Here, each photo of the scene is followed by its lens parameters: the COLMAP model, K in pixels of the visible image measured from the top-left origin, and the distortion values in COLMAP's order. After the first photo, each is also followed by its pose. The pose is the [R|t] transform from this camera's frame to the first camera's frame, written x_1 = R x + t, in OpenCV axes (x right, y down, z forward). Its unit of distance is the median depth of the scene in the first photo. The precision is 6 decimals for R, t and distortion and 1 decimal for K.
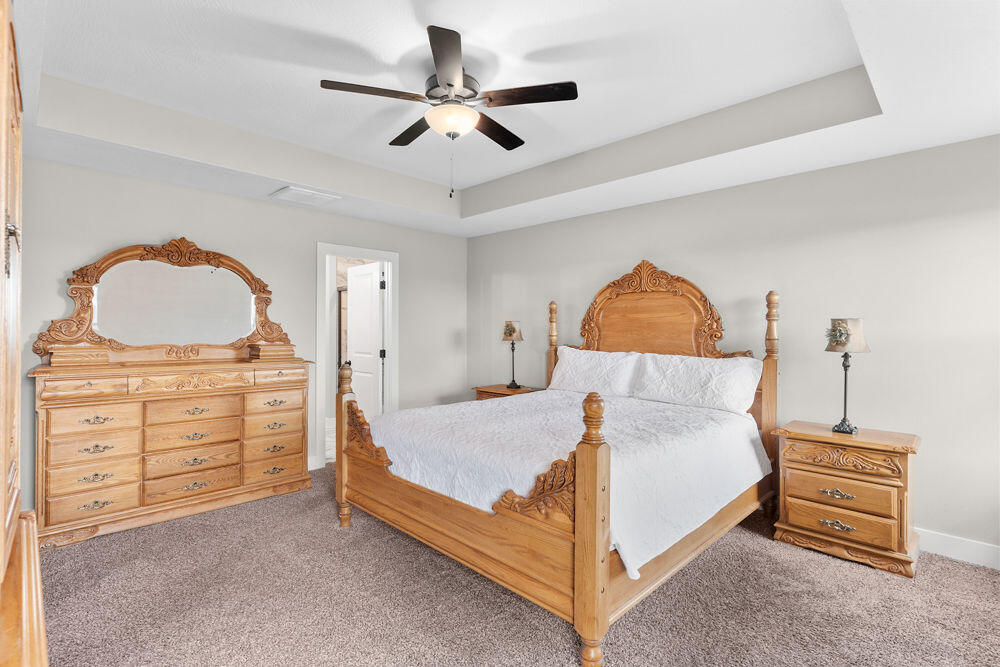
lens RADIAL K [[471.5, 0, 509.0], [0, 471.5, 330.4], [0, 0, 1]] dist [0.002080, -0.000121]
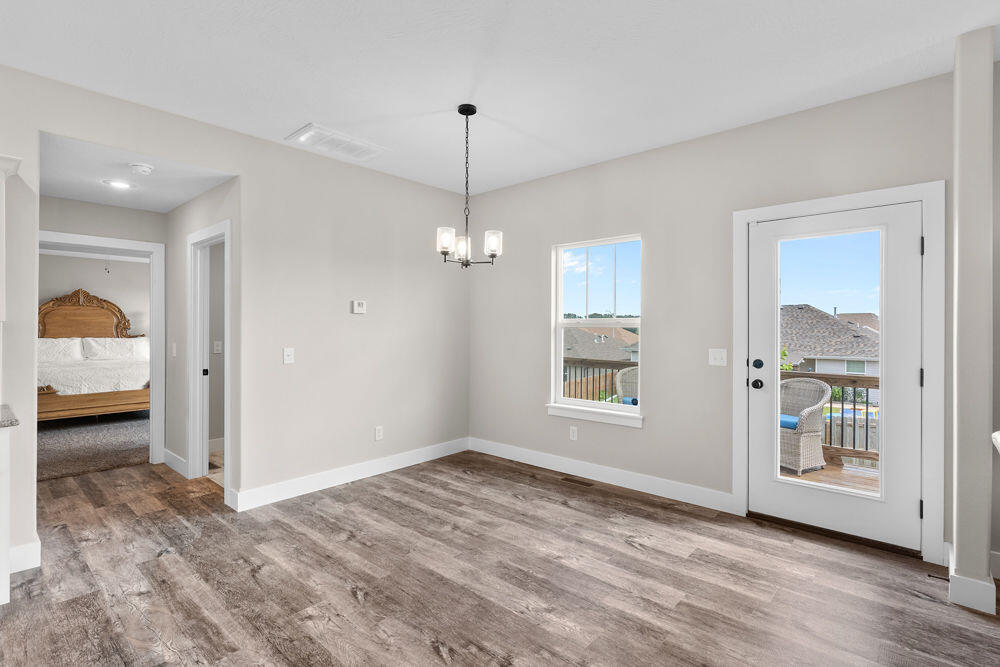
lens RADIAL K [[471.5, 0, 492.1], [0, 471.5, 330.4], [0, 0, 1]] dist [0.002080, -0.000121]
pose [[-0.038615, -0.010334, 0.999201, -1.806559], [0.002882, 0.999941, 0.010453, 0.003539], [-0.999250, 0.003284, -0.038583, -0.616907]]
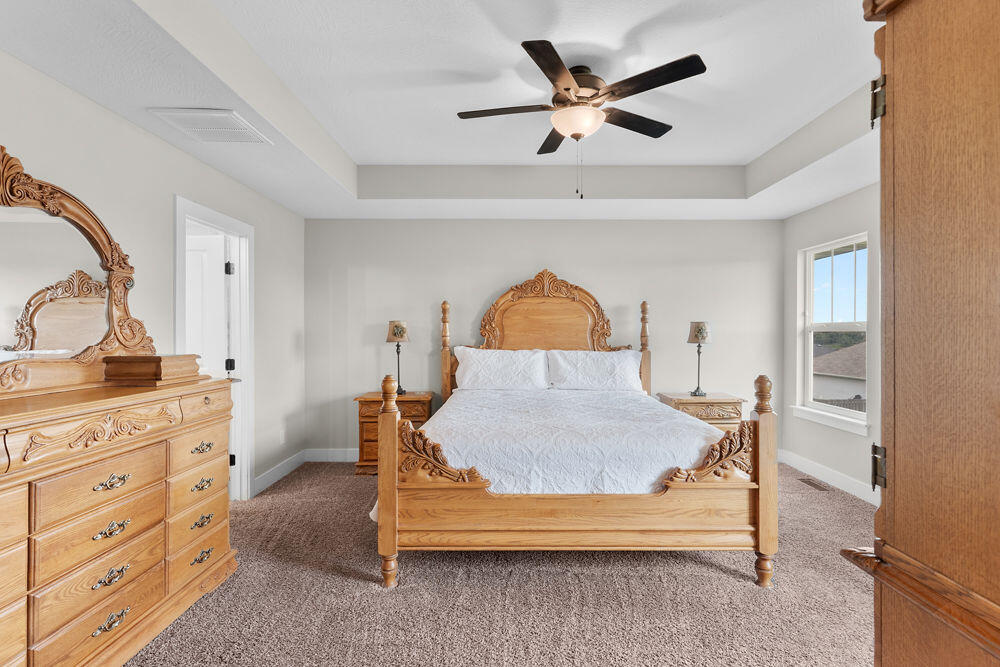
lens RADIAL K [[471.5, 0, 506.9], [0, 471.5, 331.2], [0, 0, 1]] dist [0.002080, -0.000121]
pose [[0.715575, -0.005370, 0.698515, -0.636501], [0.005664, 0.999982, 0.001886, -0.000155], [-0.698513, 0.002607, 0.715593, 0.264371]]
